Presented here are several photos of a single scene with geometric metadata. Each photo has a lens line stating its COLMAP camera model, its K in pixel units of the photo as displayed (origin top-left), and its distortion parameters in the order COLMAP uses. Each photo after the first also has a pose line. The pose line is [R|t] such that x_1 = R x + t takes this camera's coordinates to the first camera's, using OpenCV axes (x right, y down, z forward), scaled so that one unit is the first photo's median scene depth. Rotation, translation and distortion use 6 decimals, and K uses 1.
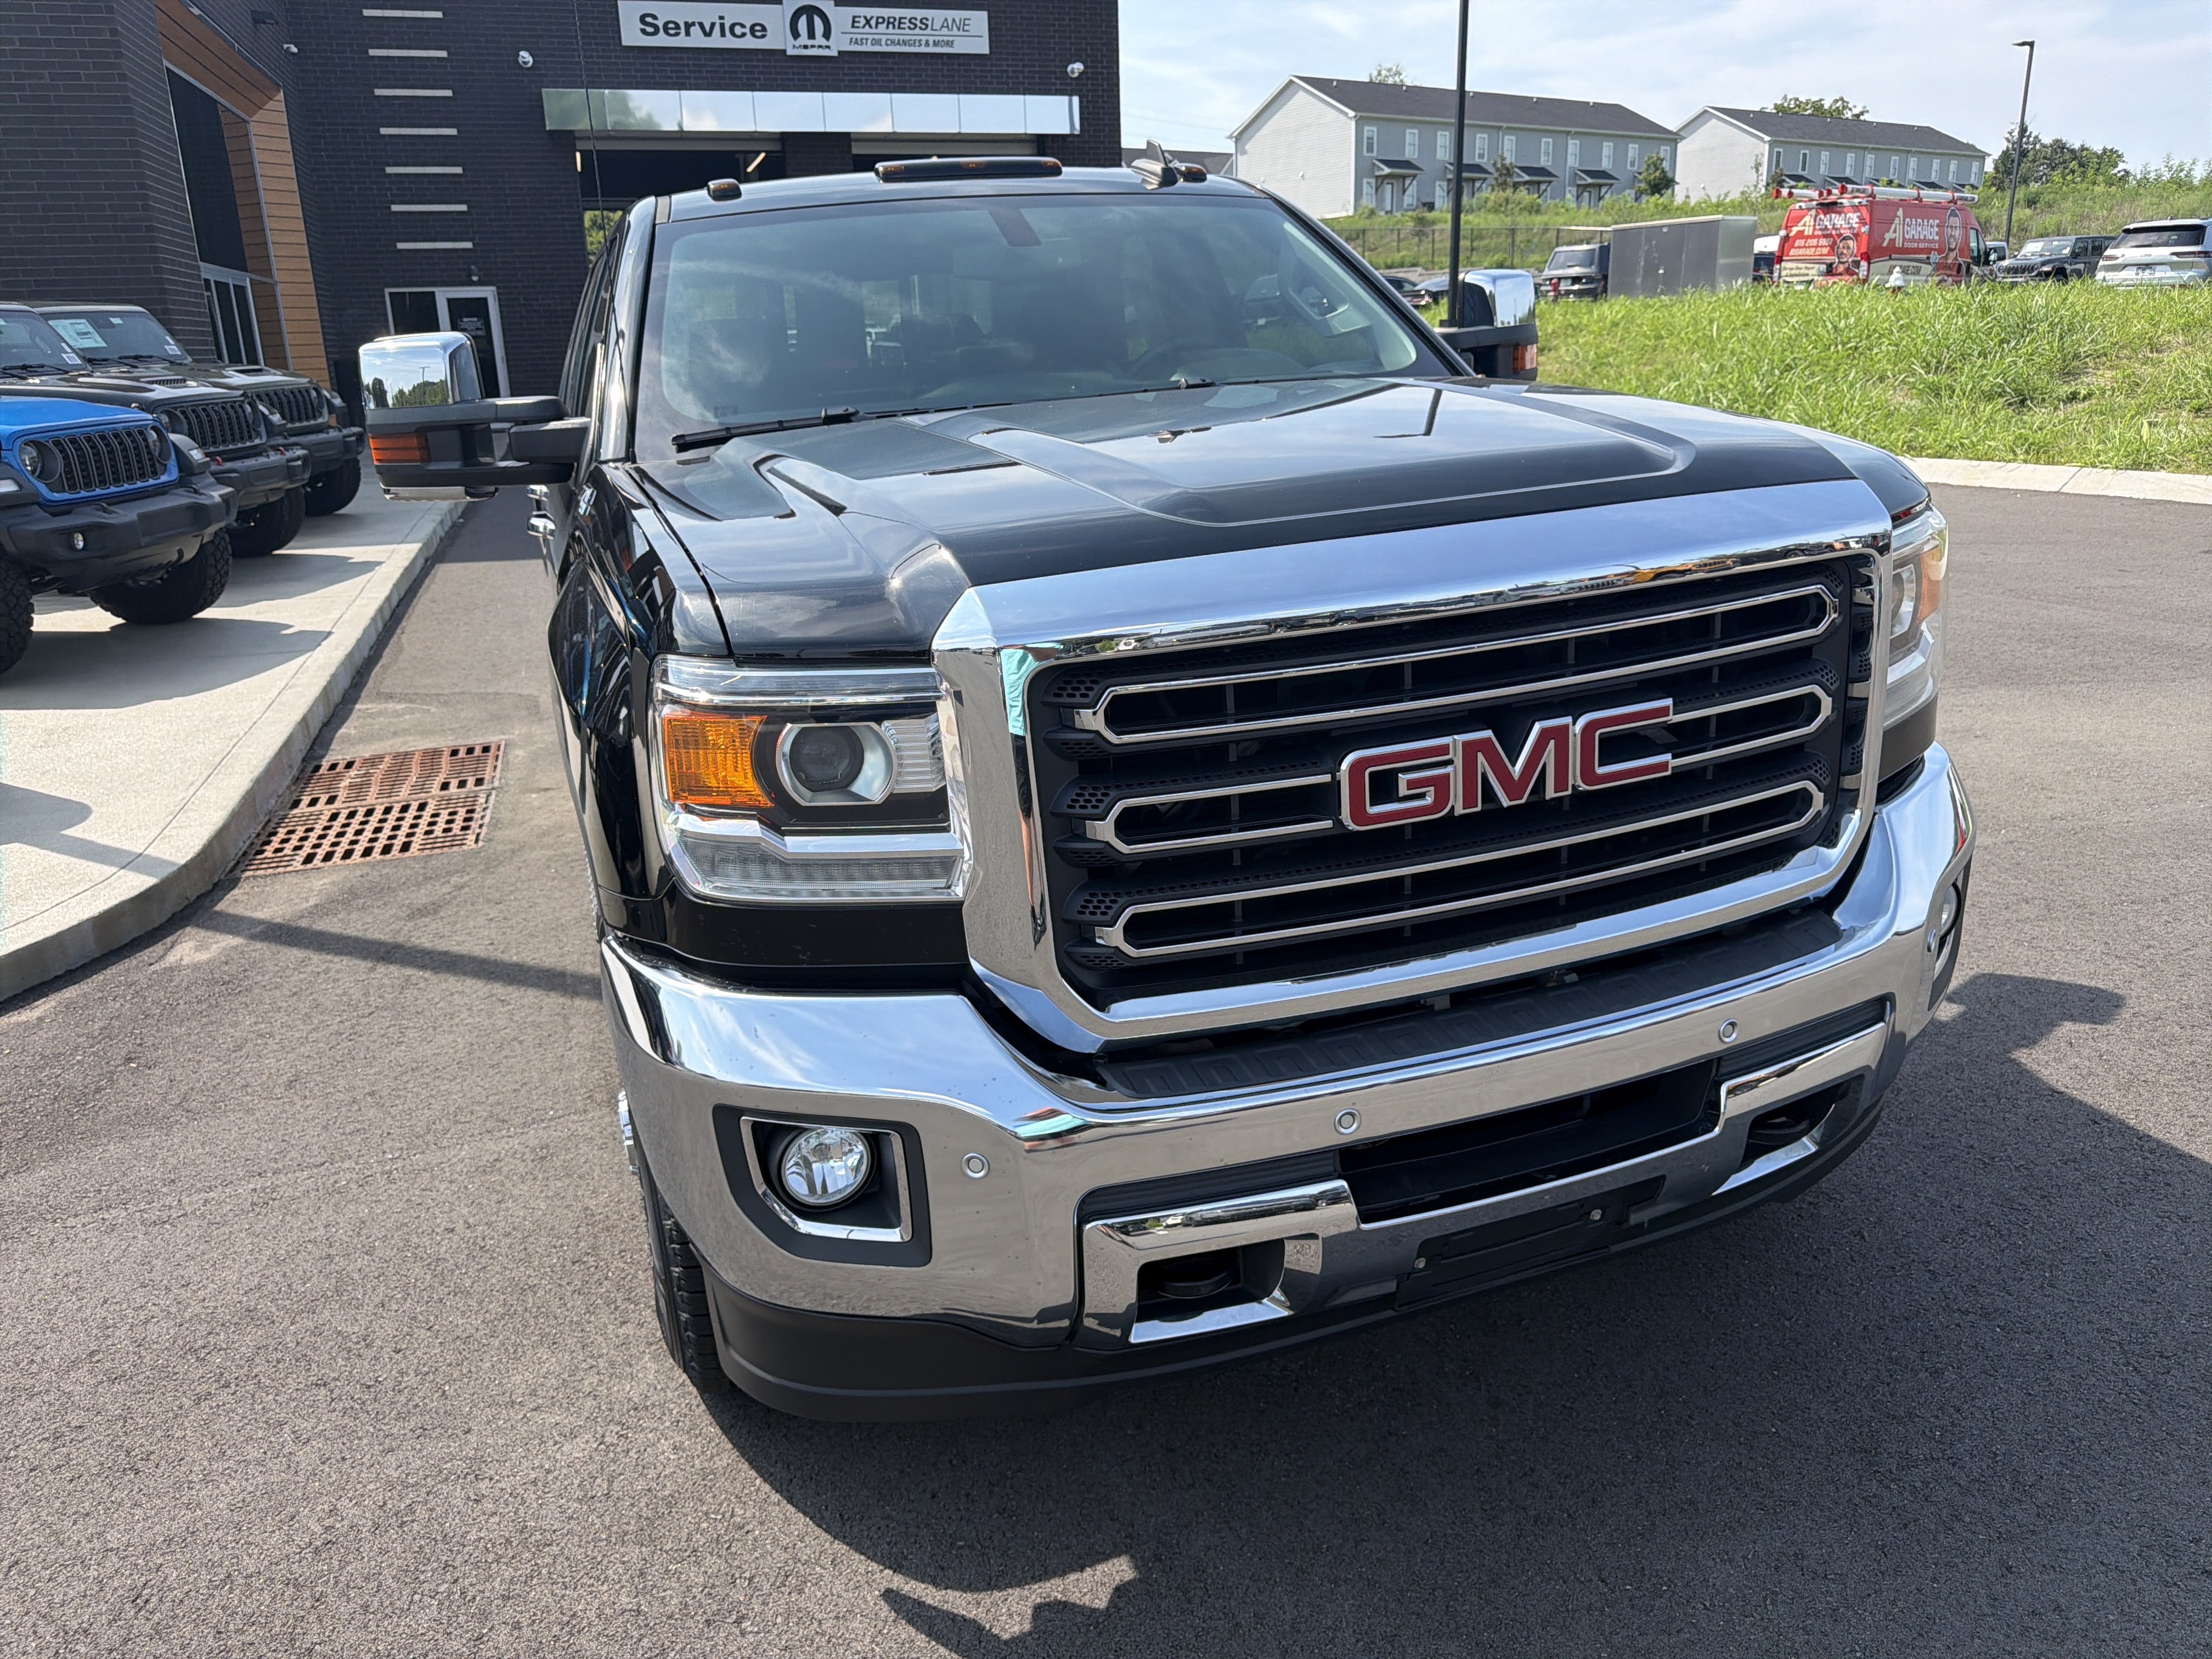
lens RADIAL K [[1567.9, 0, 1109.1], [0, 1567.9, 818.7], [0, 0, 1]] dist [0.026405, -0.032370]
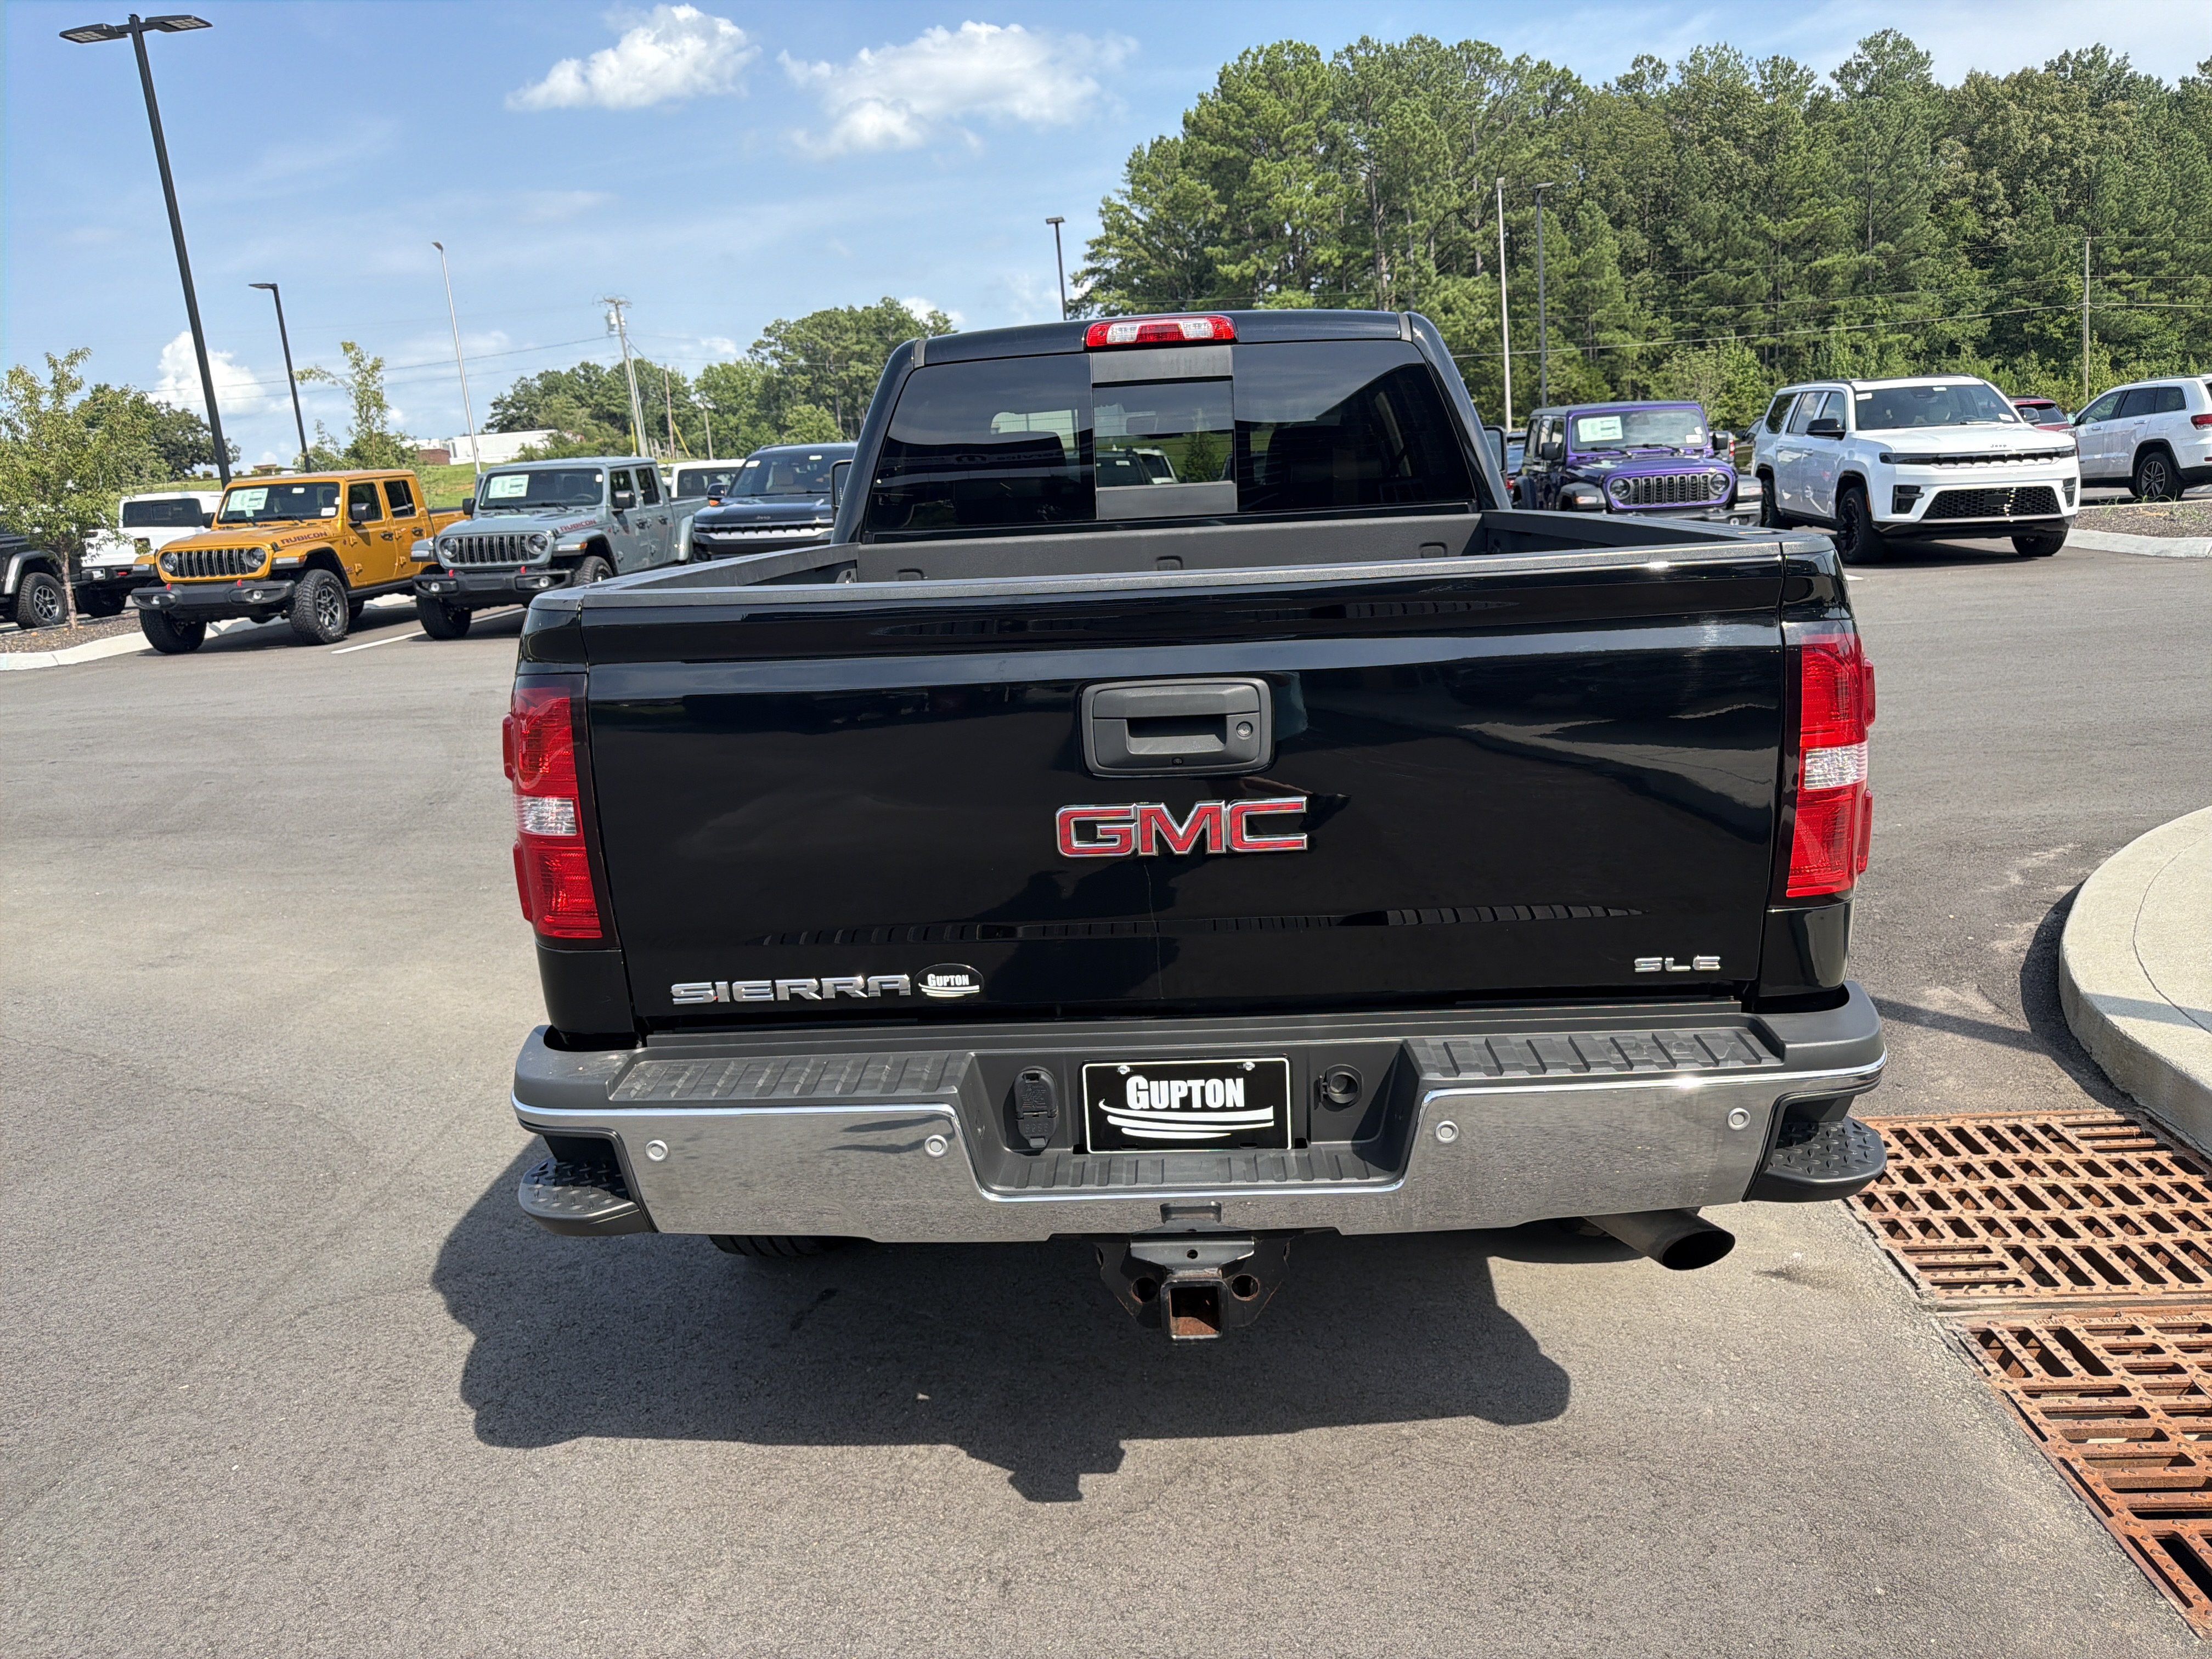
lens RADIAL K [[1567.9, 0, 1120.8], [0, 1567.9, 830.6], [0, 0, 1]] dist [0.026405, -0.032370]
pose [[-0.922550, 0.027111, 0.384924, -0.480298], [0.214560, 0.865147, 0.453304, -0.531217], [-0.320726, 0.500785, -0.803958, 1.849814]]
